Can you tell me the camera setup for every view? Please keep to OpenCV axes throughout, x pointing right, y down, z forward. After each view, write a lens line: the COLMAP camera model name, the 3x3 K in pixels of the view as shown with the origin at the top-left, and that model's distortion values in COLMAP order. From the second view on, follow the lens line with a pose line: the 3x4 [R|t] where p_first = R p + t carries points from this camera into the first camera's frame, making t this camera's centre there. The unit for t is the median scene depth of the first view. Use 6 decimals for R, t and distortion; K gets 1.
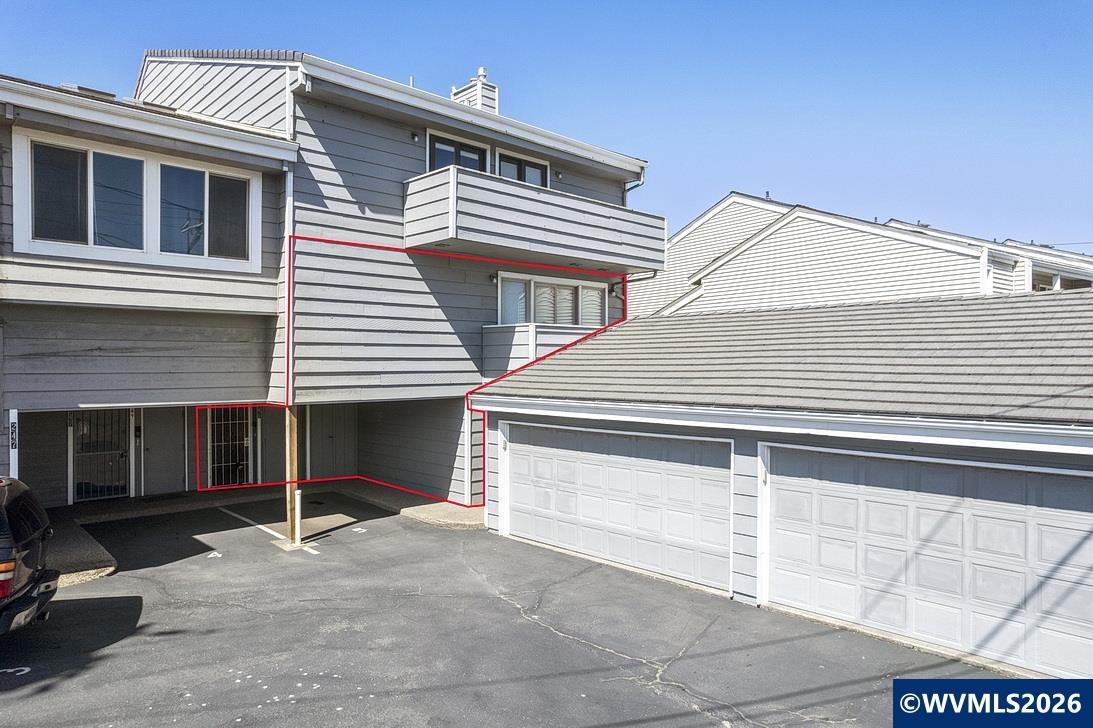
lens RADIAL K [[700.3, 0, 553.2], [0, 700.3, 366.2], [0, 0, 1]] dist [-0.073705, 0.062839]
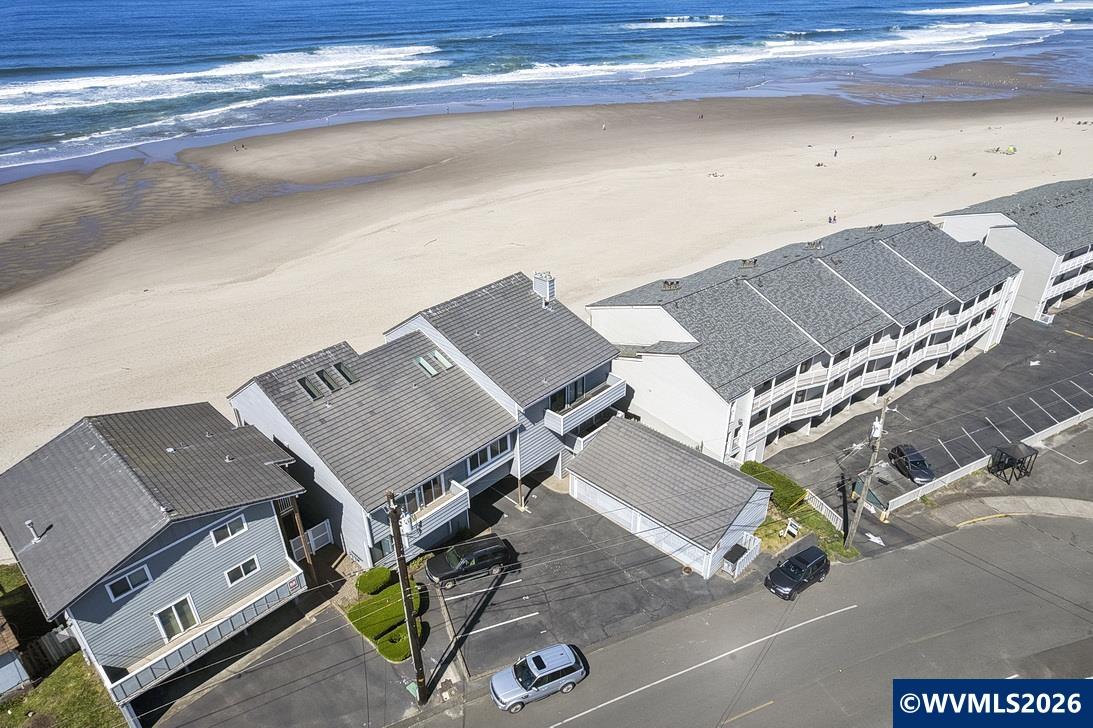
lens RADIAL K [[700.3, 0, 553.2], [0, 700.3, 366.2], [0, 0, 1]] dist [-0.073705, 0.062839]
pose [[0.998796, -0.031266, 0.037801, -0.358547], [0.008274, 0.866905, 0.498404, -2.595973], [-0.048353, -0.497491, 0.866120, -2.168961]]
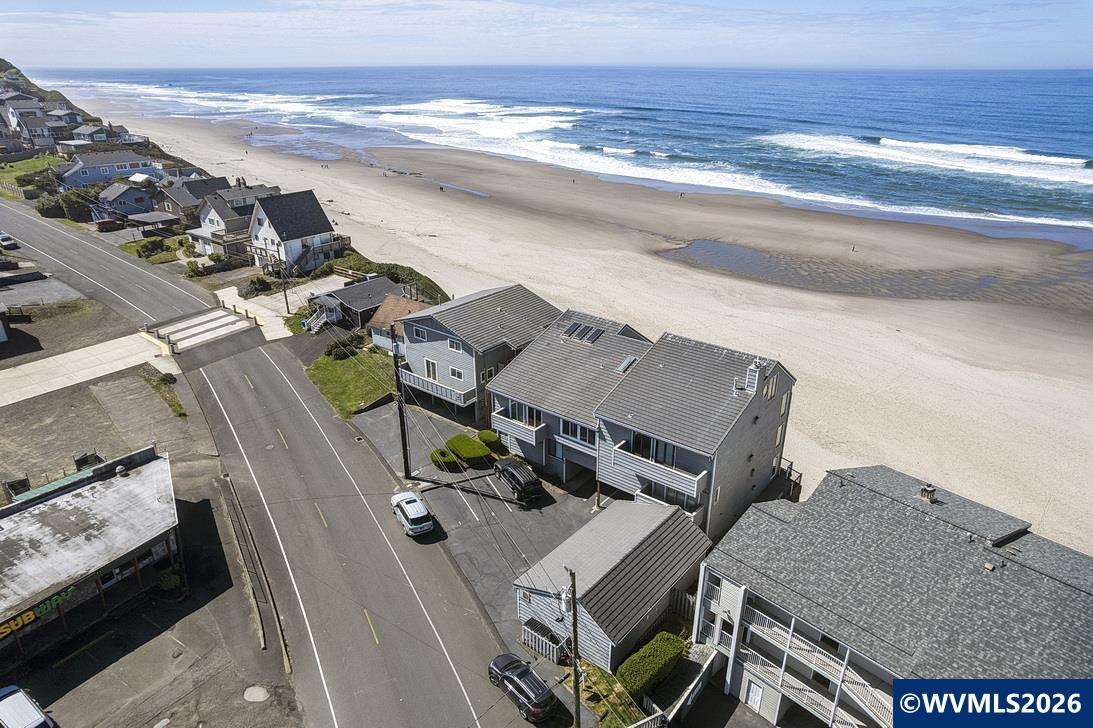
lens RADIAL K [[700.3, 0, 553.2], [0, 700.3, 366.2], [0, 0, 1]] dist [-0.073705, 0.062839]
pose [[0.127089, 0.400218, -0.907565, 3.599051], [-0.001823, 0.915077, 0.403276, -2.597493], [0.991890, -0.049598, 0.117026, 0.287307]]
